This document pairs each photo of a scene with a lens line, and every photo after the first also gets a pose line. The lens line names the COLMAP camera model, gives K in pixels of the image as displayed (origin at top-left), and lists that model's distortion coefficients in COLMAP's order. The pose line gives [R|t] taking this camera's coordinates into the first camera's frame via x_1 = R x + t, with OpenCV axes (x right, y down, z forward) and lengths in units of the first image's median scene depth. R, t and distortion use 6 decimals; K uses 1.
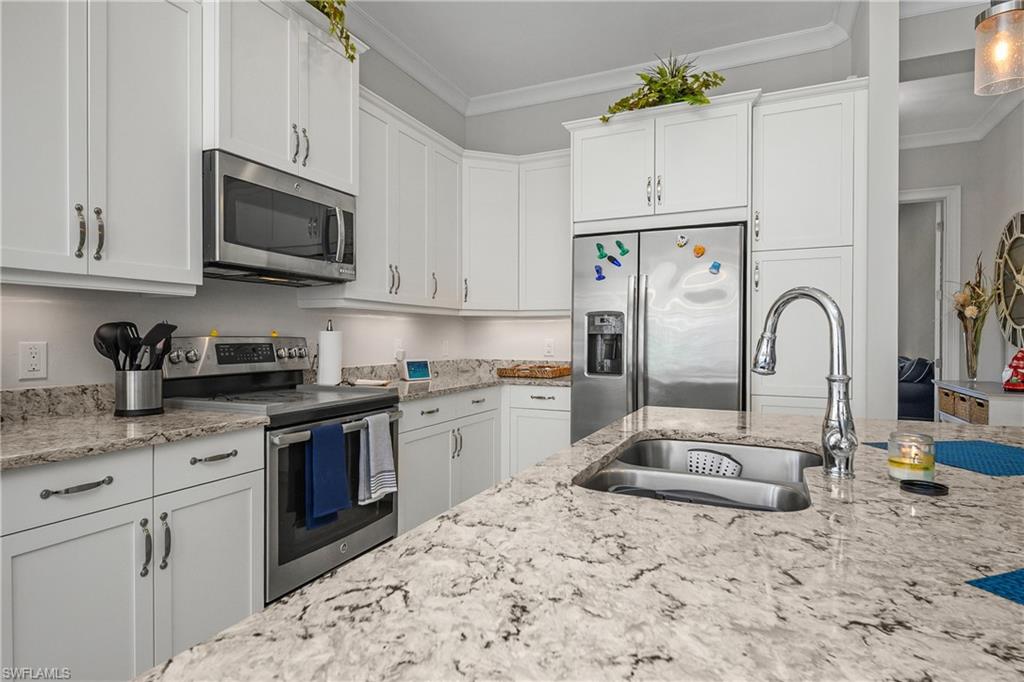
lens RADIAL K [[558.6, 0, 512.0], [0, 558.6, 341.0], [0, 0, 1]] dist [0.001574, 0.000027]
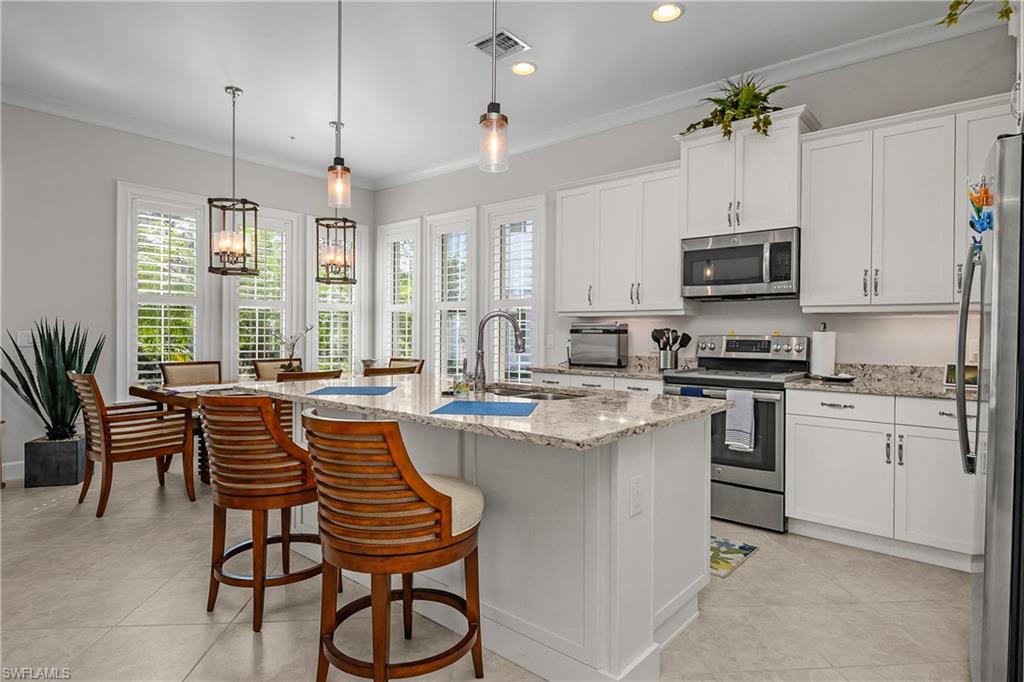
lens RADIAL K [[558.6, 0, 512.0], [0, 558.6, 341.0], [0, 0, 1]] dist [0.001574, 0.000027]
pose [[-0.272998, 0.009978, -0.961963, 0.985919], [-0.014578, 0.999788, 0.014507, -0.004717], [0.961904, 0.017984, -0.272795, 0.629712]]
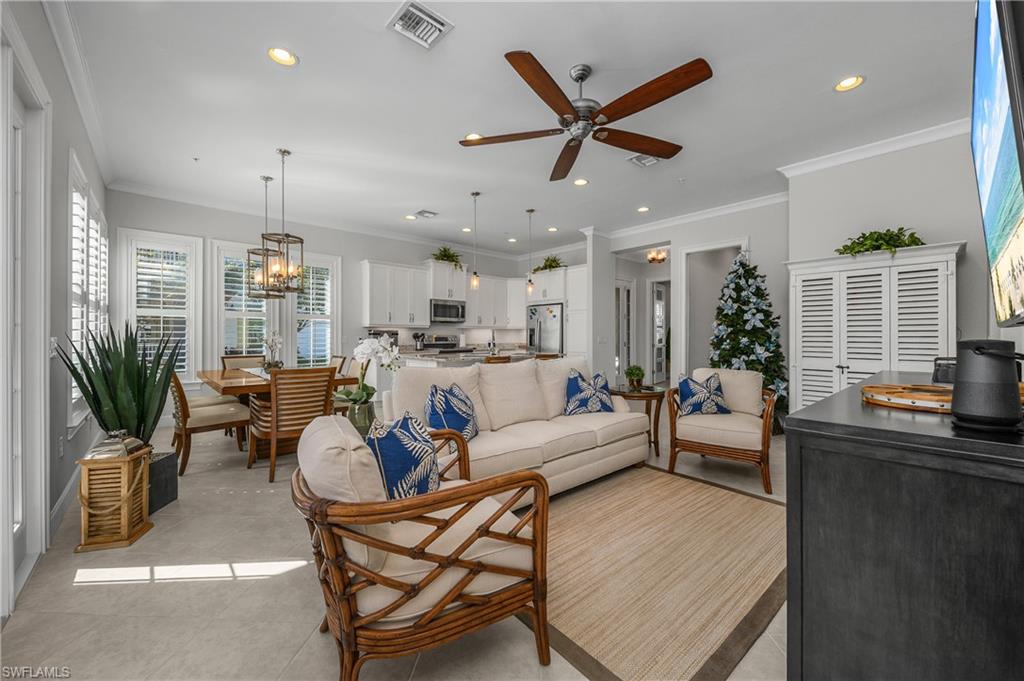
lens RADIAL K [[367.4, 0, 514.3], [0, 367.4, 336.4], [0, 0, 1]] dist [0.000840, -0.000253]
pose [[0.922630, 0.001001, -0.385684, 0.957337], [-0.001486, 0.999998, -0.000959, 0.001493], [0.385682, 0.001458, 0.922630, -1.188020]]
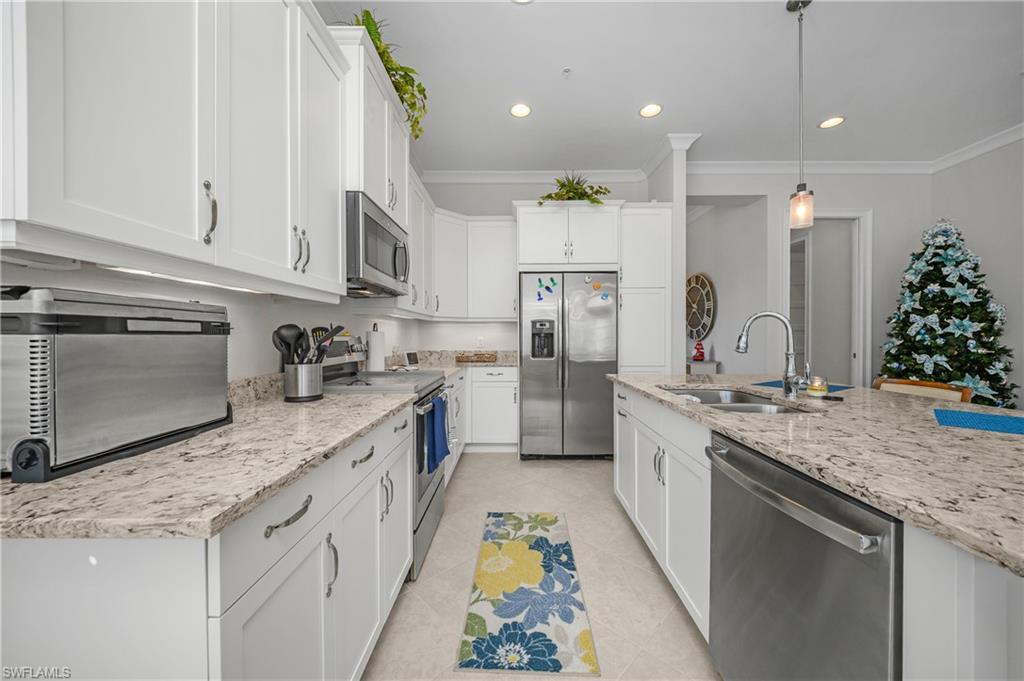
lens RADIAL K [[367.4, 0, 514.3], [0, 367.4, 336.4], [0, 0, 1]] dist [0.000840, -0.000253]
pose [[0.908600, -0.005360, 0.417634, -0.371634], [0.006834, 0.999975, -0.002035, -0.001580], [-0.417612, 0.004704, 0.908613, 0.050679]]
